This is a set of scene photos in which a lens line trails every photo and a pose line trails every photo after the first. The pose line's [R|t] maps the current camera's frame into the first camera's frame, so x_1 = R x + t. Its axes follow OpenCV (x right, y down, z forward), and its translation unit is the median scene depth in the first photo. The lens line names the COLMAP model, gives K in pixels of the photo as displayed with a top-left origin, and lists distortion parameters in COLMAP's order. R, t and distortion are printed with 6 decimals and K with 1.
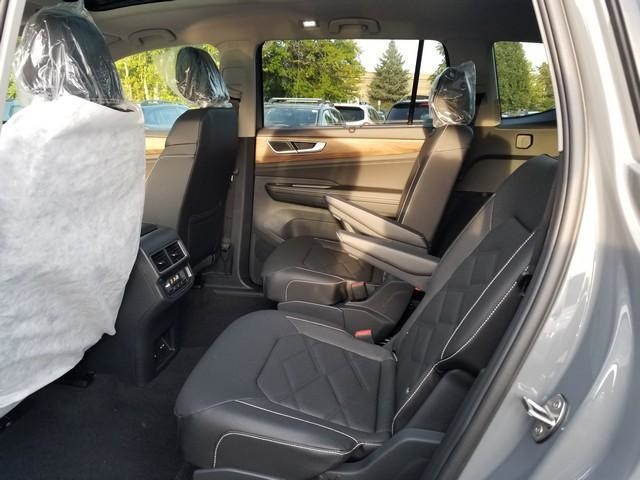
lens RADIAL K [[489.3, 0, 324.2], [0, 489.3, 237.7], [0, 0, 1]] dist [0.015572, -0.036842]
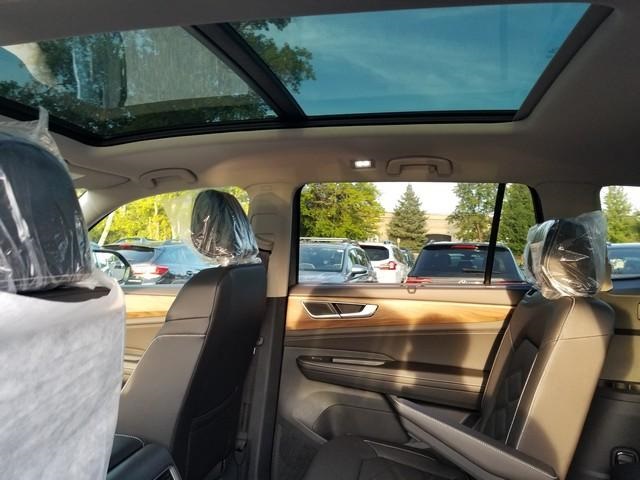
lens RADIAL K [[489.3, 0, 322.1], [0, 489.3, 237.9], [0, 0, 1]] dist [0.015572, -0.036842]
pose [[0.999060, 0.010073, -0.042167, -0.054390], [-0.021016, 0.963235, -0.267835, -0.090763], [0.037919, 0.268470, 0.962541, 0.227181]]
